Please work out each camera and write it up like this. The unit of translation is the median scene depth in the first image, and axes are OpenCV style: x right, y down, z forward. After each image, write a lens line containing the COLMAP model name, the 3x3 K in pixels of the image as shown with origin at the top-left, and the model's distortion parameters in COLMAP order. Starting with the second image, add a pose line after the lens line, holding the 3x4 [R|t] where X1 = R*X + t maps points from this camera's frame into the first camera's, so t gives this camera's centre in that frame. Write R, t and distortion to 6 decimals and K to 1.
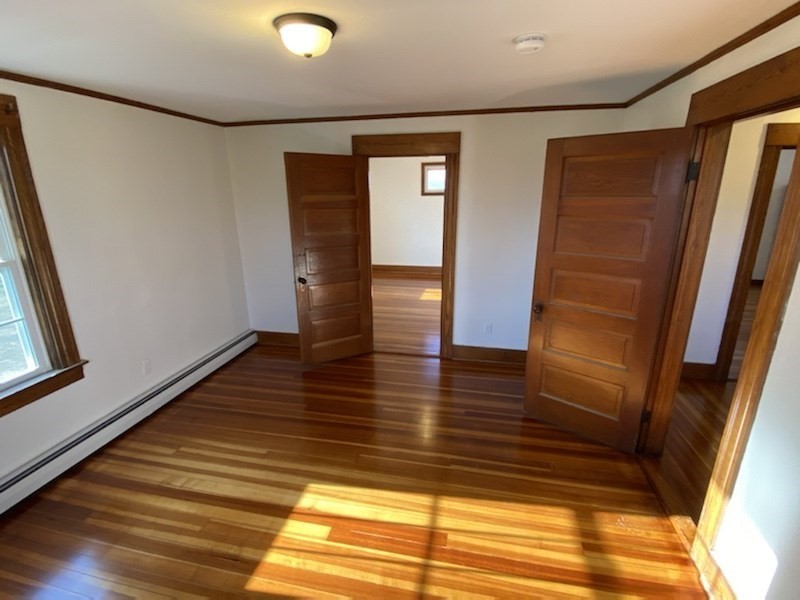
lens RADIAL K [[383.3, 0, 397.6], [0, 383.3, 299.5], [0, 0, 1]] dist [-0.001248, -0.000259]
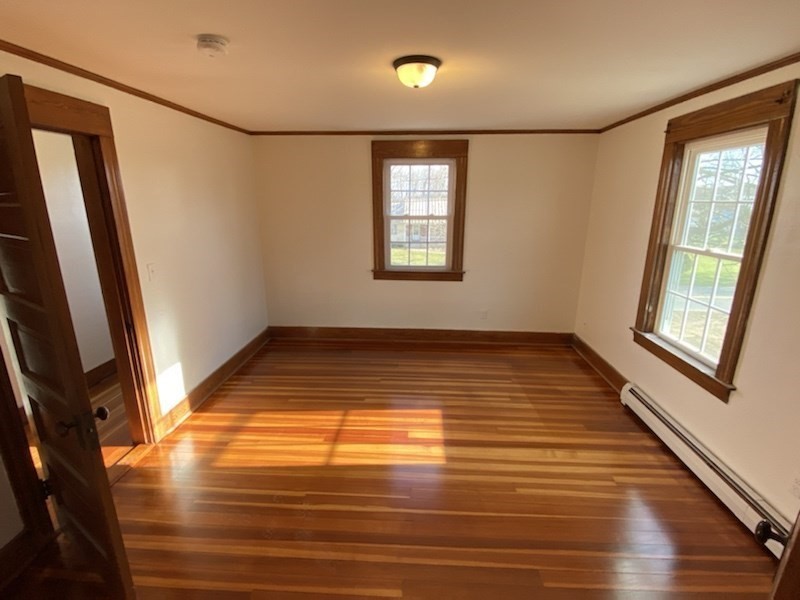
lens RADIAL K [[383.3, 0, 397.6], [0, 383.3, 303.3], [0, 0, 1]] dist [-0.001248, -0.000259]
pose [[-0.989892, 0.042330, -0.135355, 0.030067], [-0.032817, 0.860143, 0.508997, -0.490453], [0.137971, 0.508294, -0.850060, 1.823210]]
